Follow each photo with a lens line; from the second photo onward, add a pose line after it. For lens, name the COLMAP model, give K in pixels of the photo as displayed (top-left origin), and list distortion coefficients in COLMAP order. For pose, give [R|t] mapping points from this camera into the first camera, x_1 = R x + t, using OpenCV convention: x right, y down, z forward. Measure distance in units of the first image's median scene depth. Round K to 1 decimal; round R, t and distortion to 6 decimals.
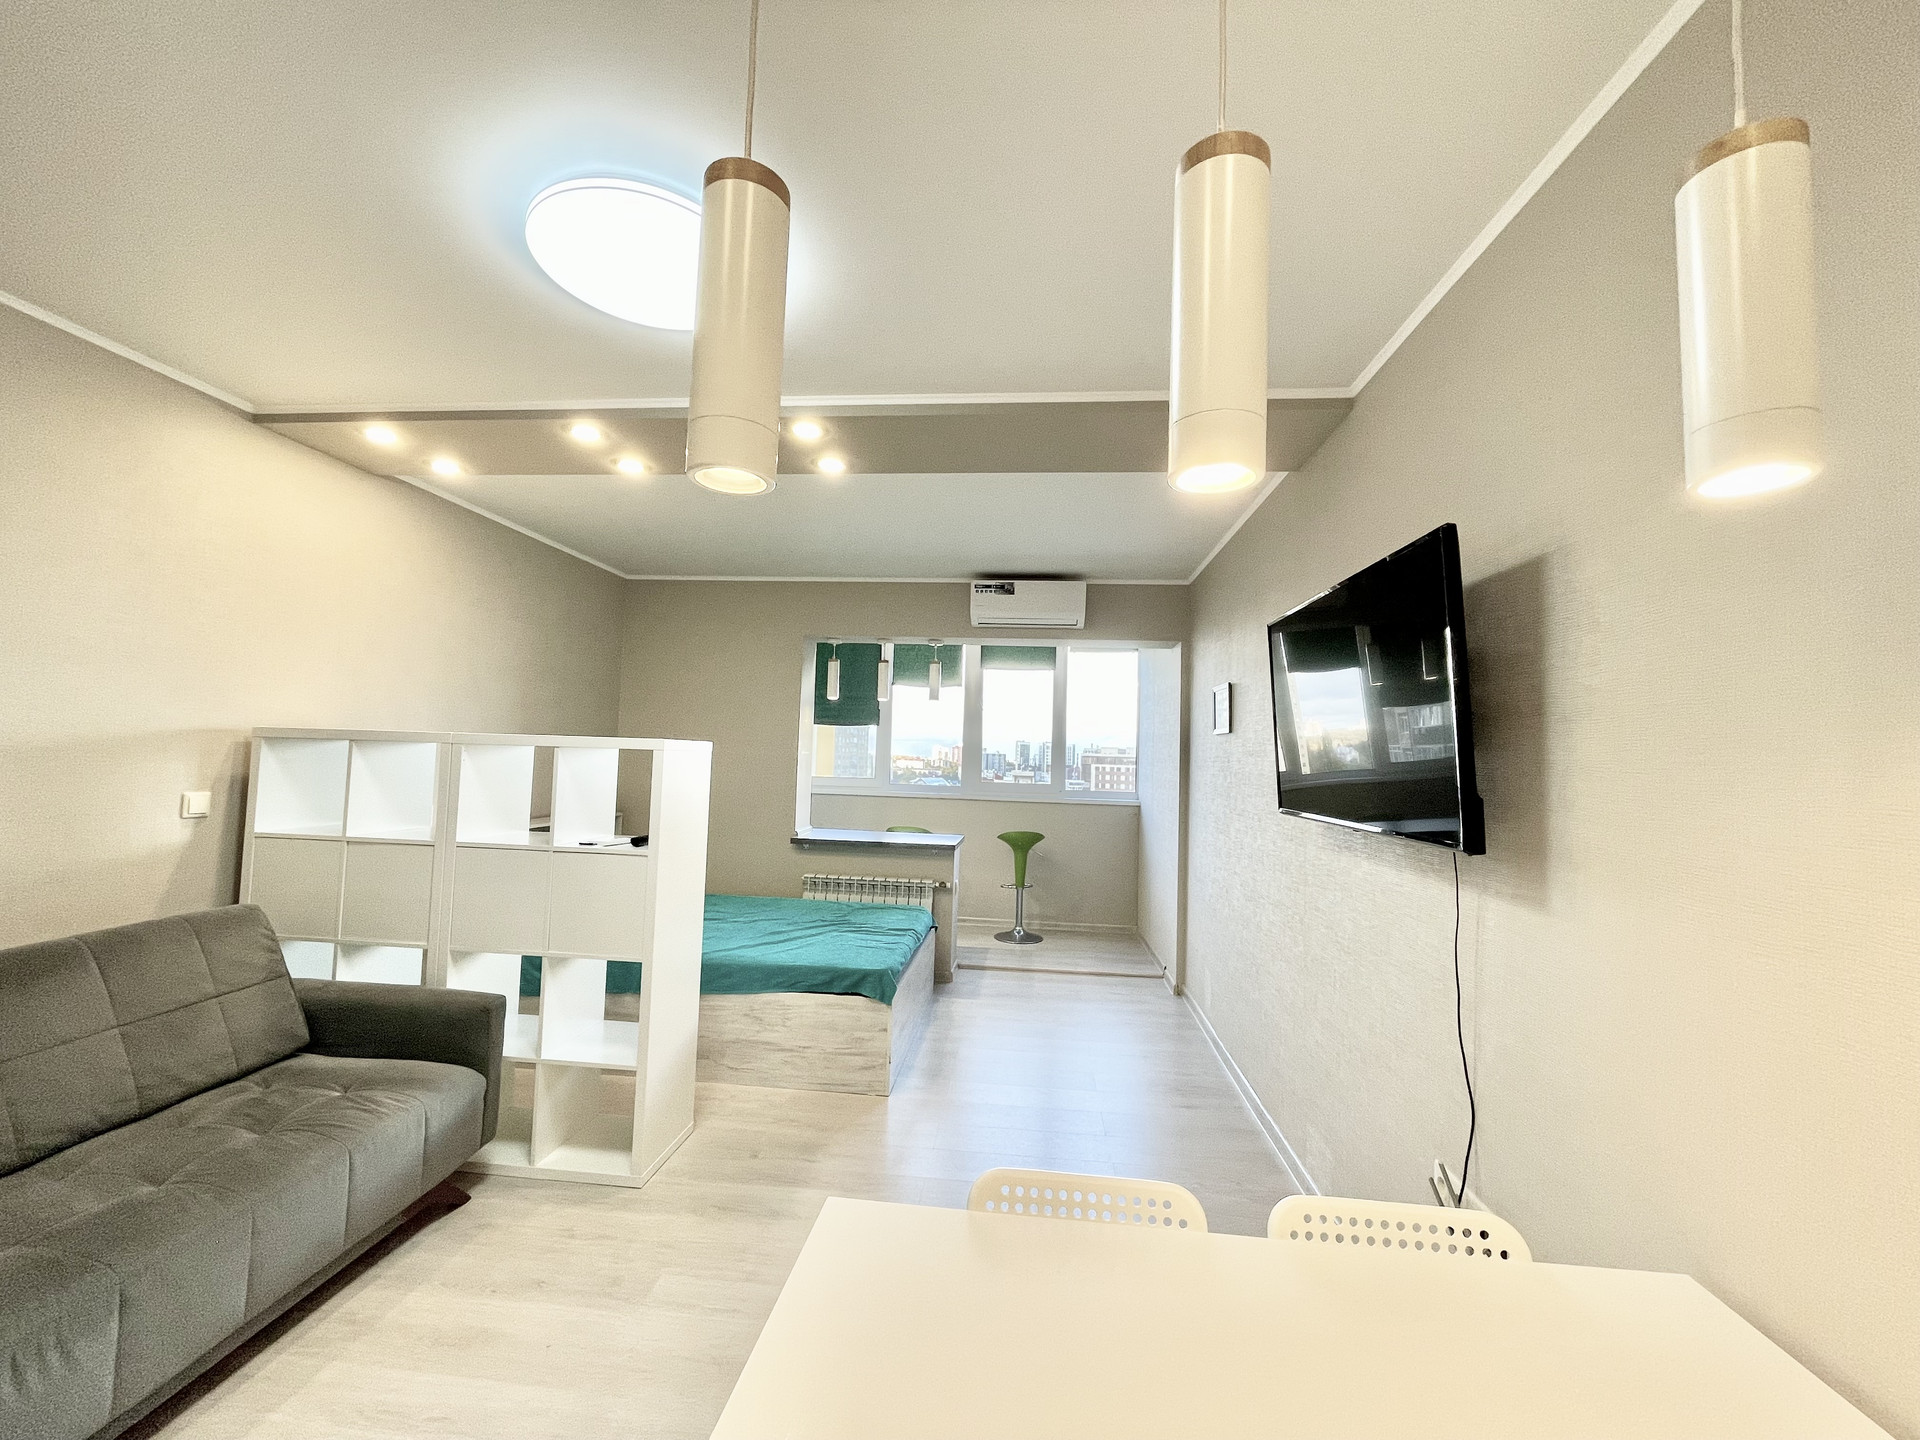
lens RADIAL K [[790.5, 0, 958.4], [0, 790.5, 715.1], [0, 0, 1]] dist [-0.002677, 0.000455]
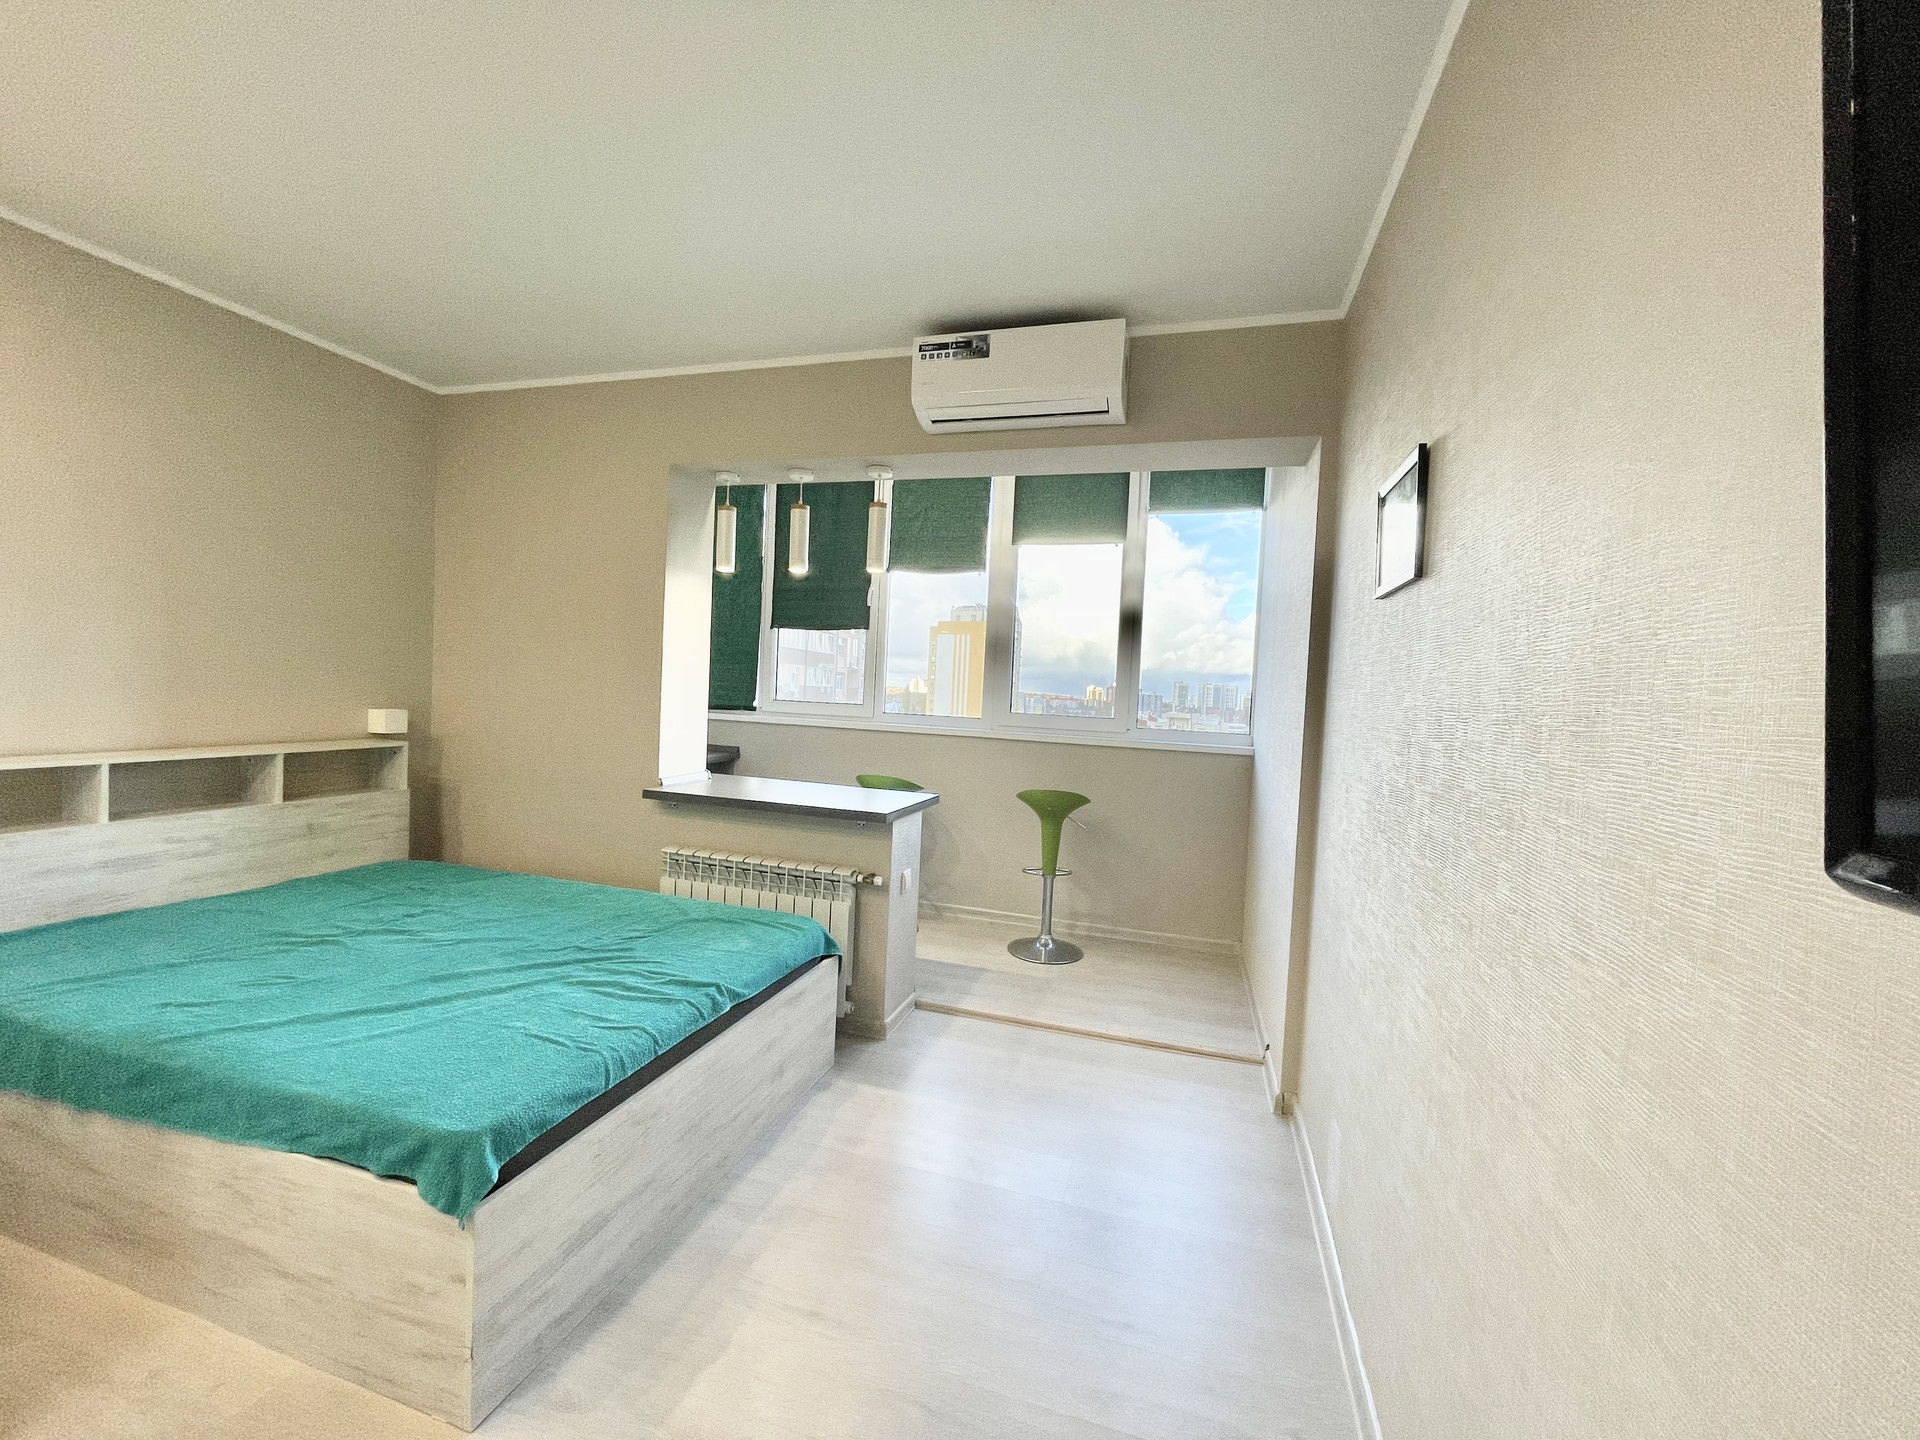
lens RADIAL K [[790.5, 0, 958.6], [0, 790.5, 716.4], [0, 0, 1]] dist [-0.002677, 0.000455]
pose [[0.981019, 0.022467, -0.192607, 0.156113], [-0.007306, 0.996843, 0.079067, 0.046983], [0.193775, -0.076159, 0.978085, 0.445524]]
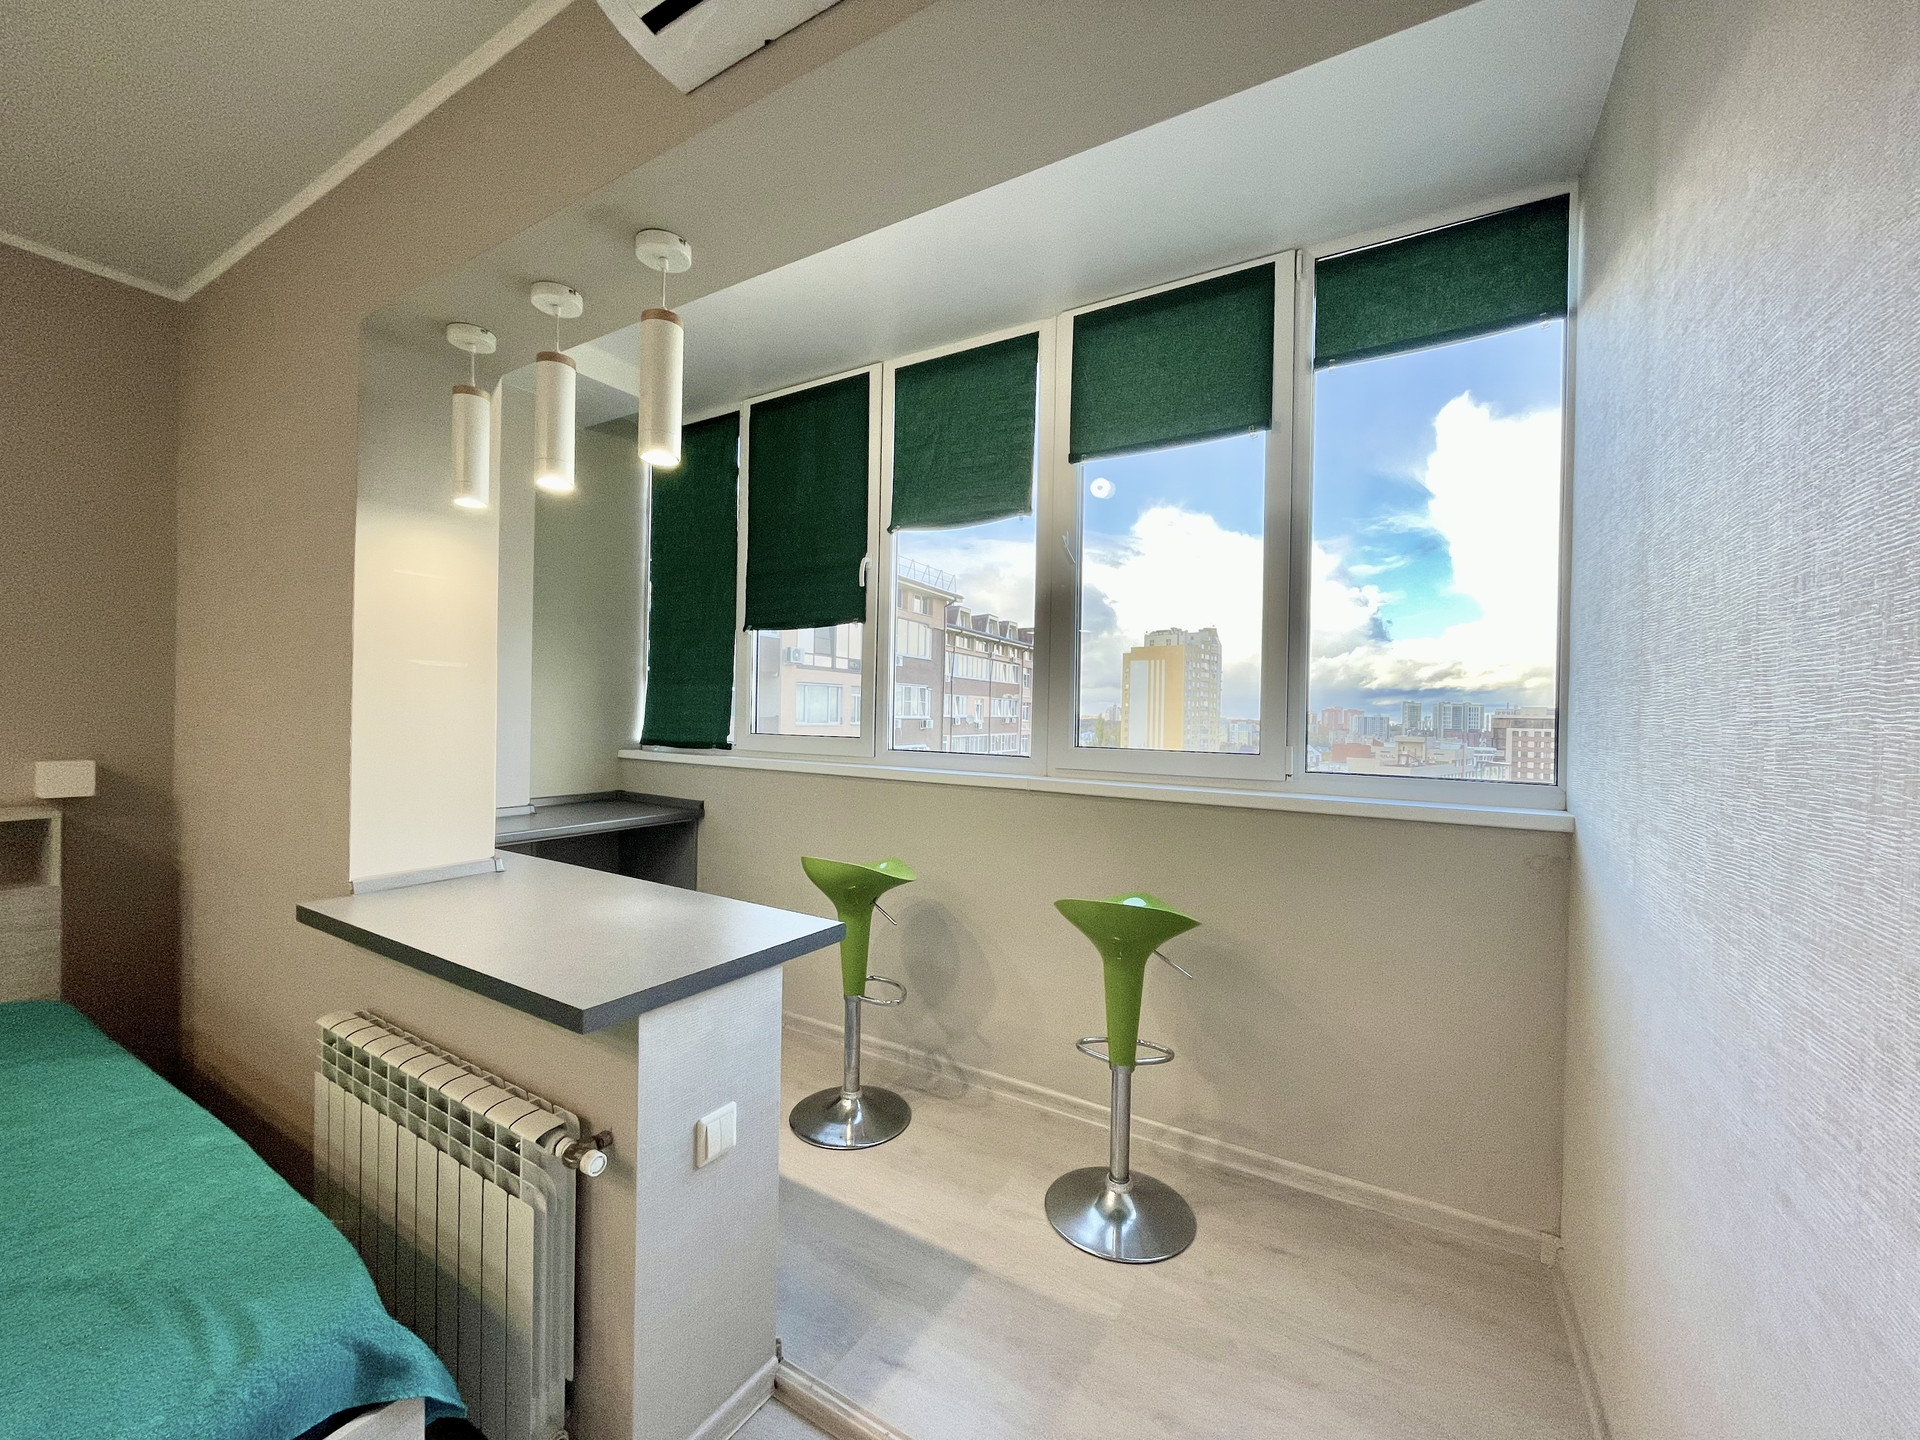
lens RADIAL K [[790.5, 0, 953.0], [0, 790.5, 719.3], [0, 0, 1]] dist [-0.002677, 0.000455]
pose [[0.901927, -0.008334, -0.431808, 0.194580], [0.029491, 0.998669, 0.042324, 0.070508], [0.430881, -0.050908, 0.900972, 0.831914]]
